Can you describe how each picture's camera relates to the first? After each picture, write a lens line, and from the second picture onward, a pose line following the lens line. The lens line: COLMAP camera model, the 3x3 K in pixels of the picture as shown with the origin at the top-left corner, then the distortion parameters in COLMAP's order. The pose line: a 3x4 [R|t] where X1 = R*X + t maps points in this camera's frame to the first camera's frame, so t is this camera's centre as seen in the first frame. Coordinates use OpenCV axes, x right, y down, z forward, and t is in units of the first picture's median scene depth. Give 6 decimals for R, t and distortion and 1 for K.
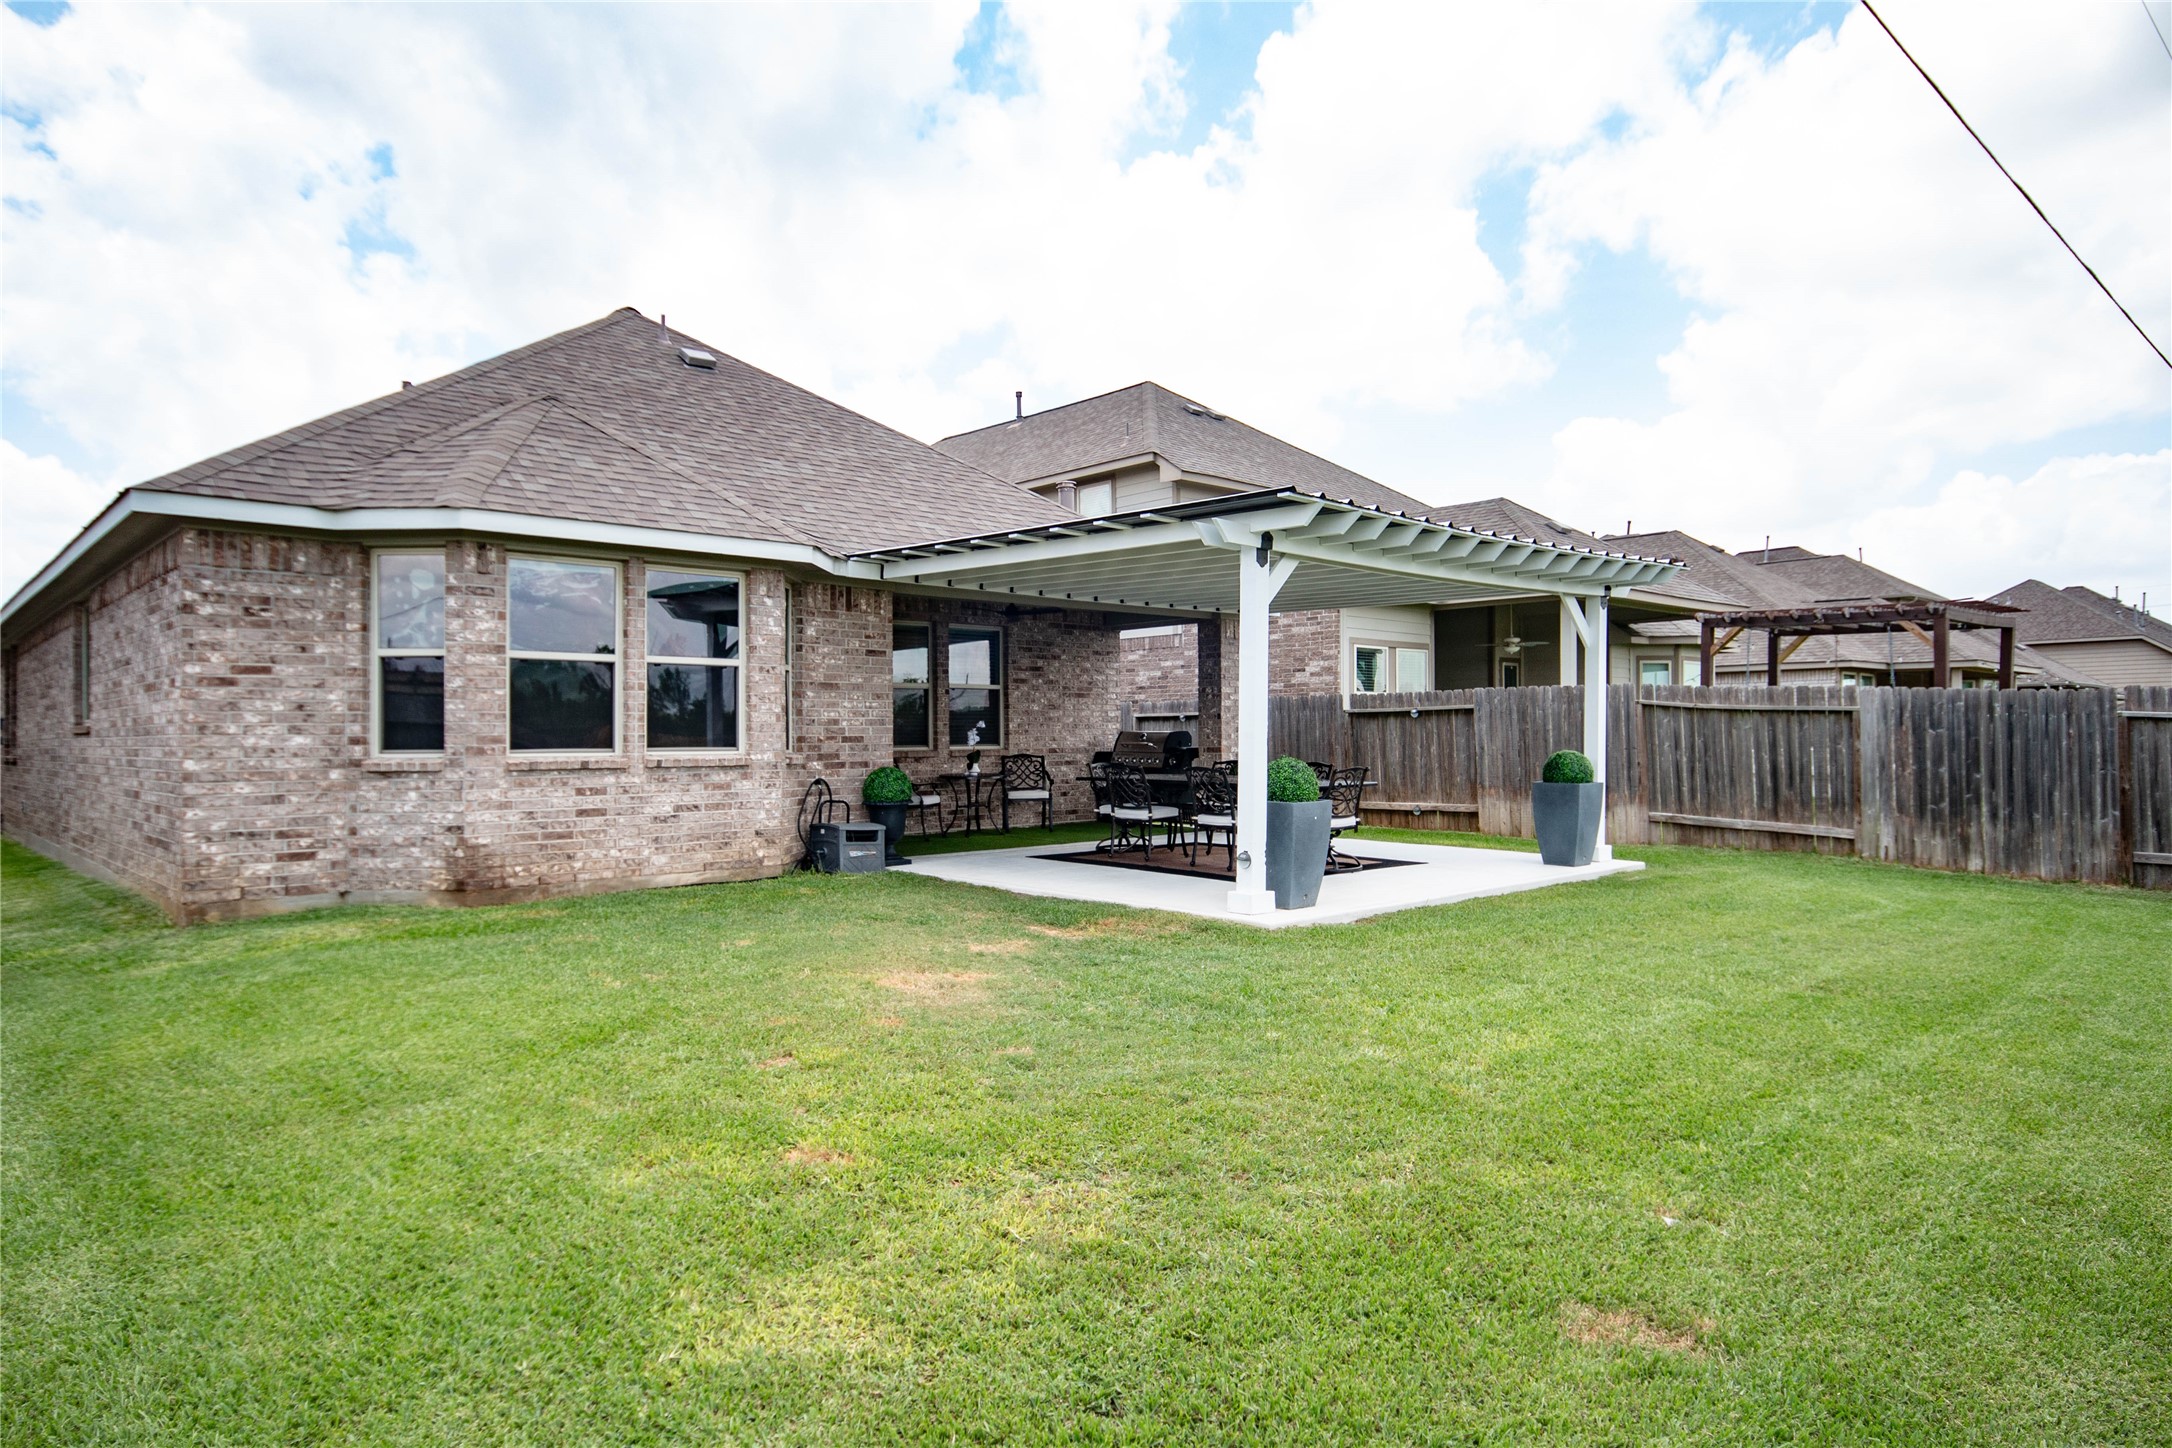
lens RADIAL K [[1351.6, 0, 1009.4], [0, 1351.6, 728.4], [0, 0, 1]] dist [0.000447, 0.000070]
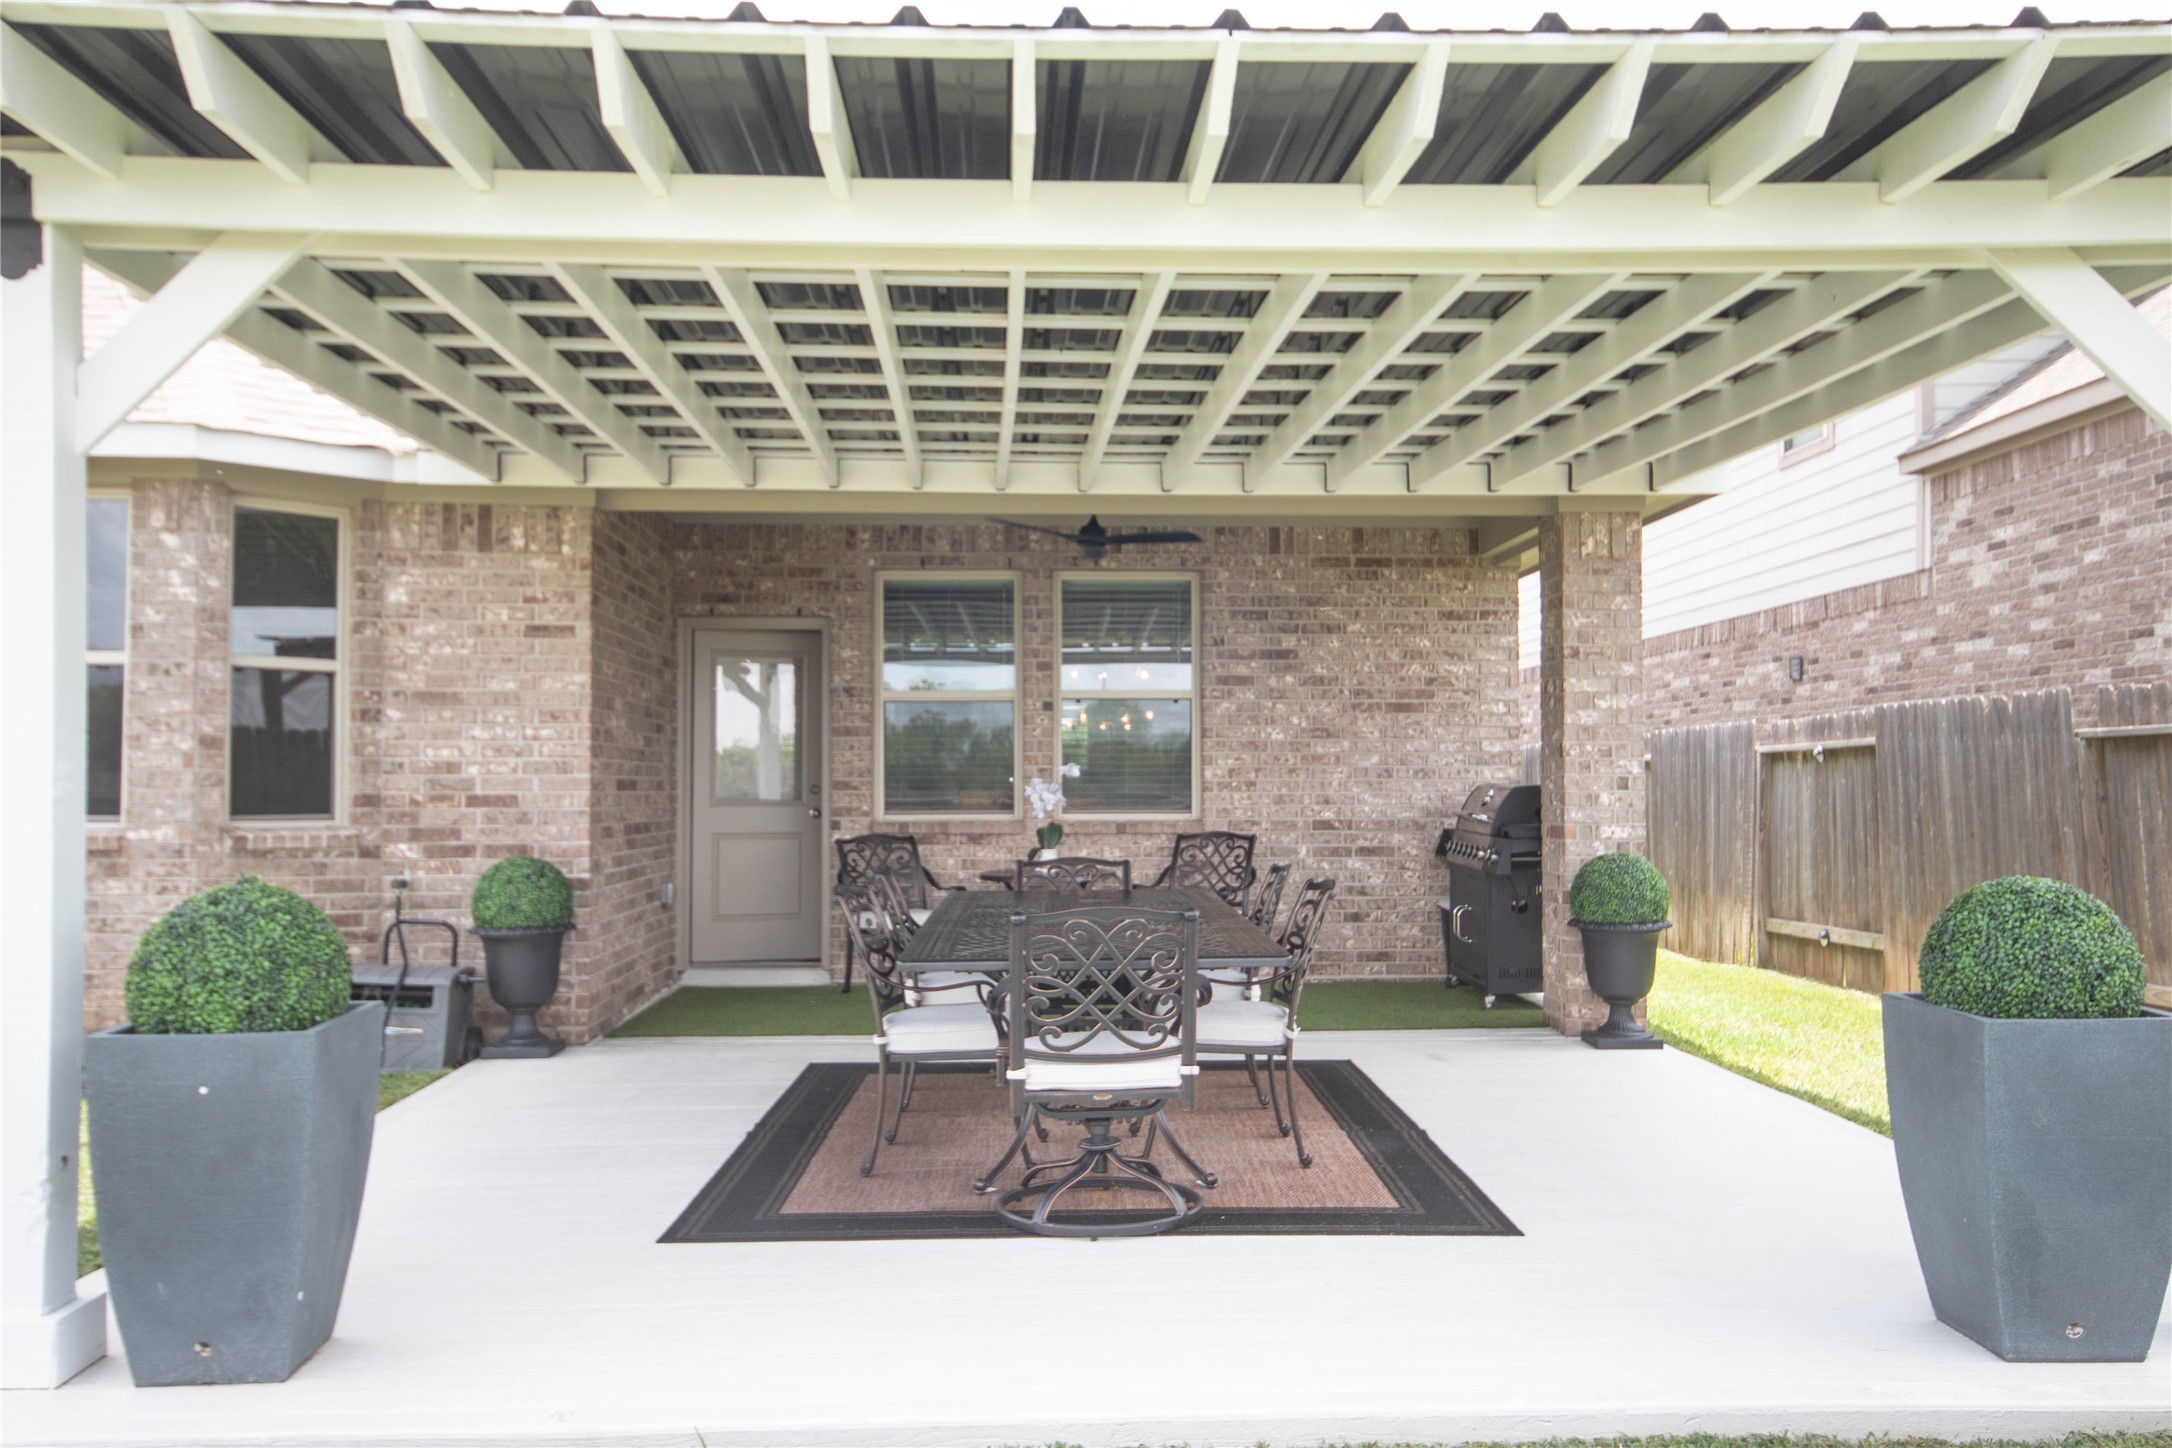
lens RADIAL K [[1770.2, 0, 1038.2], [0, 1770.2, 724.9], [0, 0, 1]] dist [0.002319, 0.044560]
pose [[0.775140, -0.016608, -0.631571, 0.370862], [-0.000081, 0.999652, -0.026387, -0.002469], [0.631789, 0.020505, 0.774869, 0.482445]]
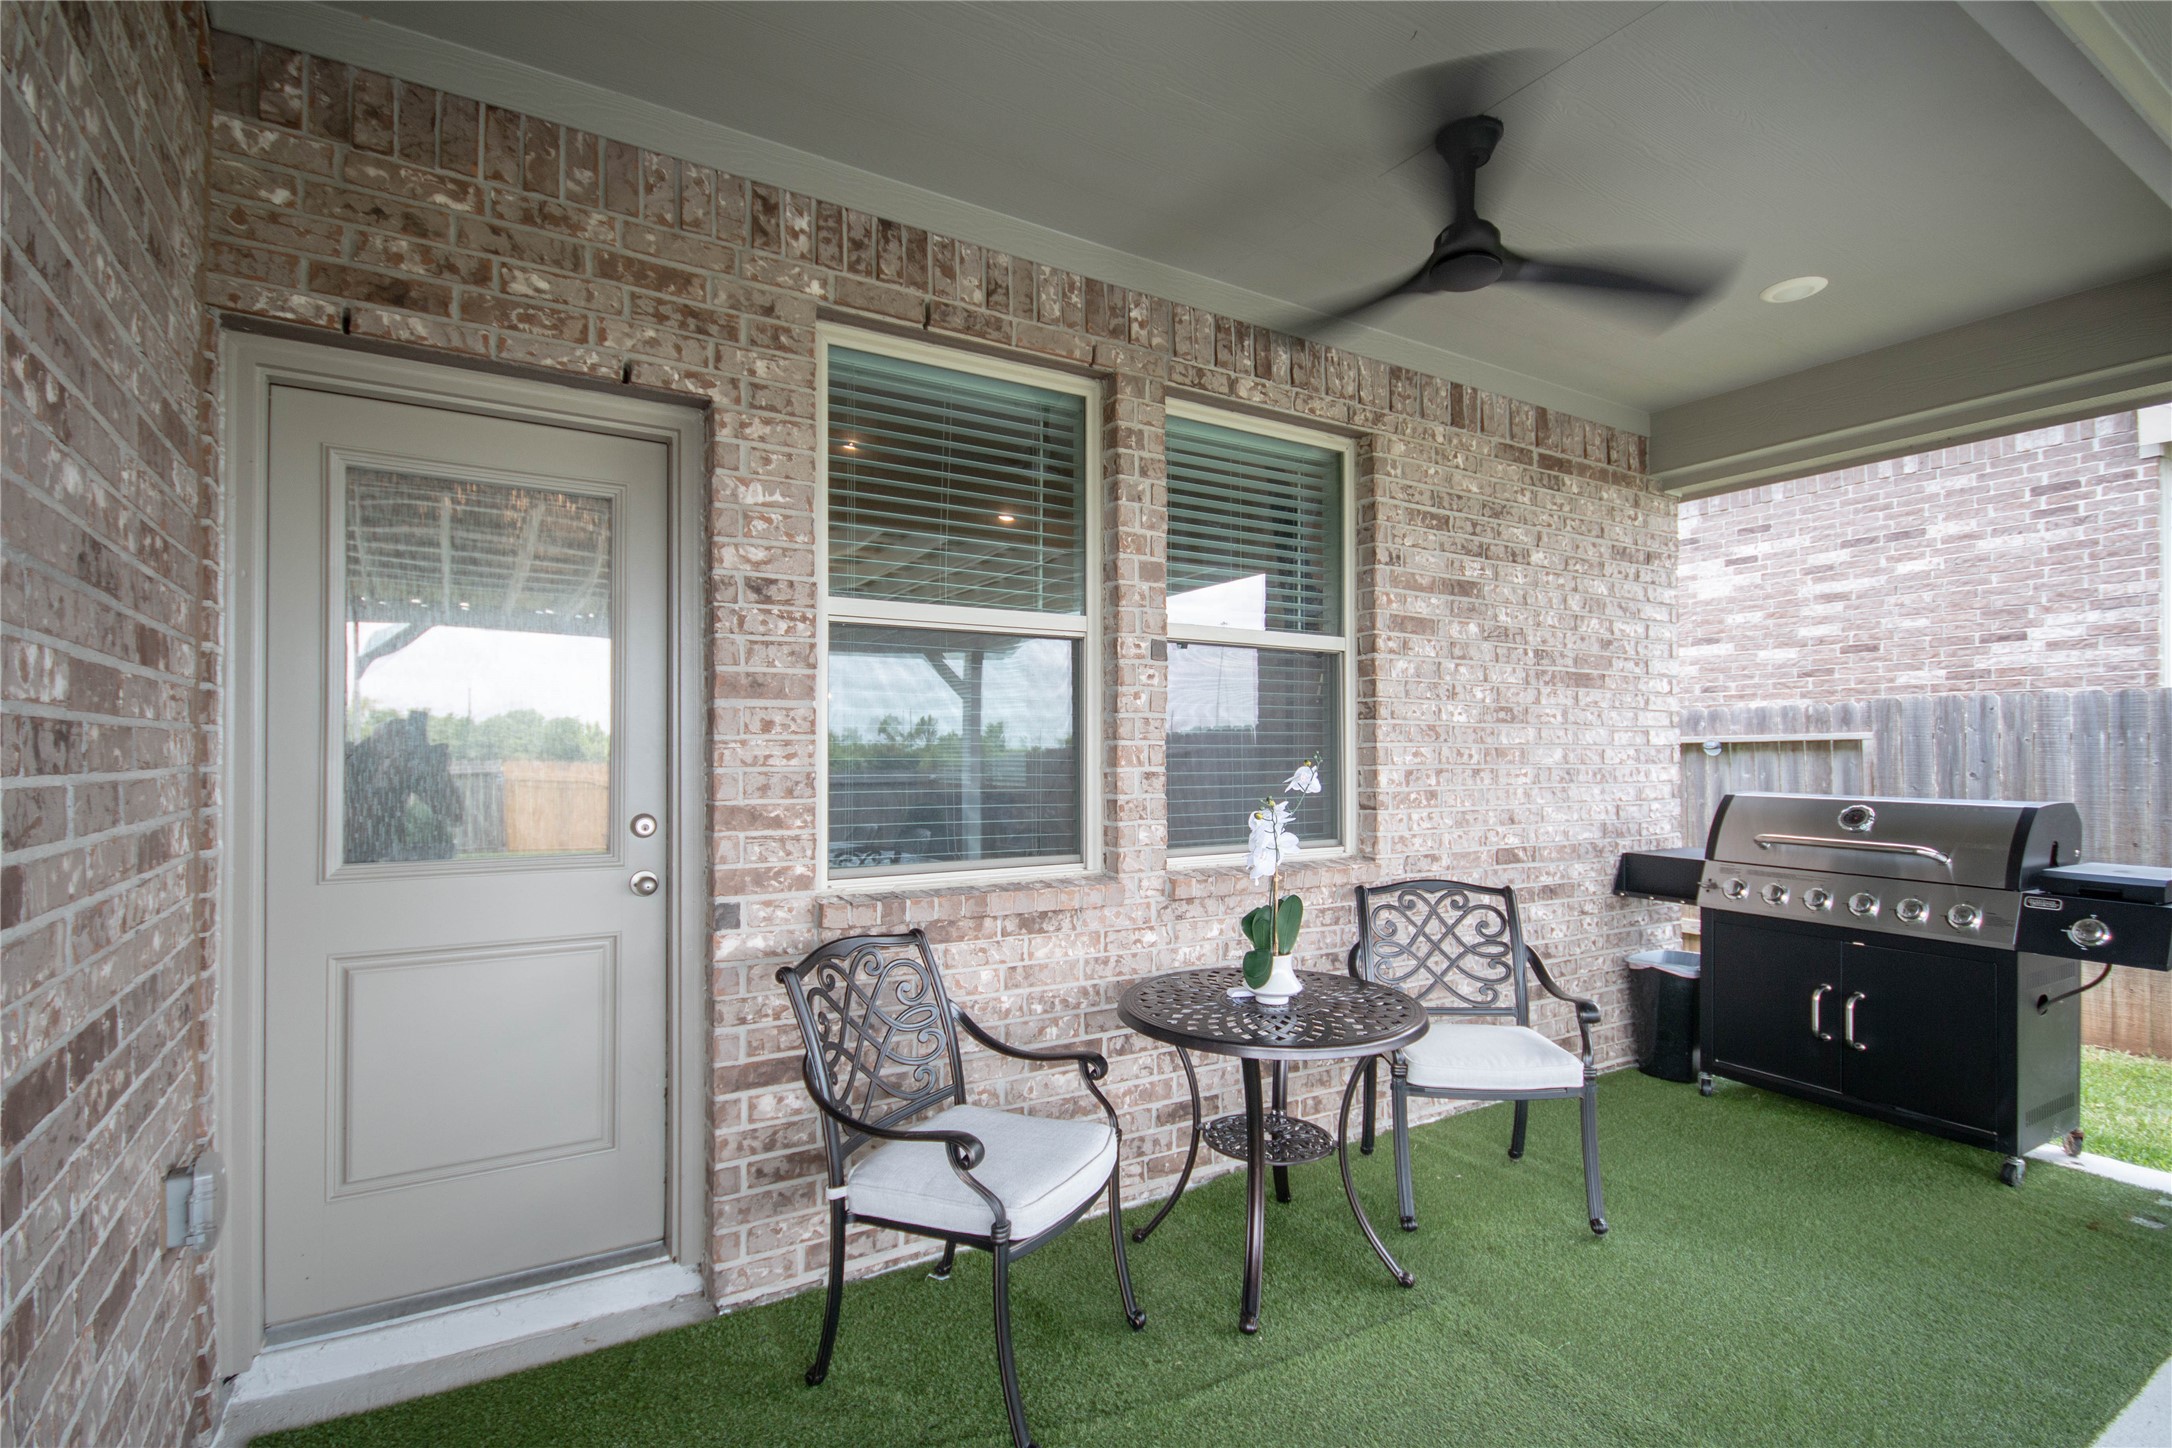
lens RADIAL K [[981.7, 0, 1069.7], [0, 981.7, 745.4], [0, 0, 1]] dist [0.003772, -0.000896]
pose [[0.985775, 0.007071, -0.167919, -0.030988], [-0.007134, 0.999975, 0.000229, -0.008653], [0.167916, 0.000972, 0.985801, 0.810585]]
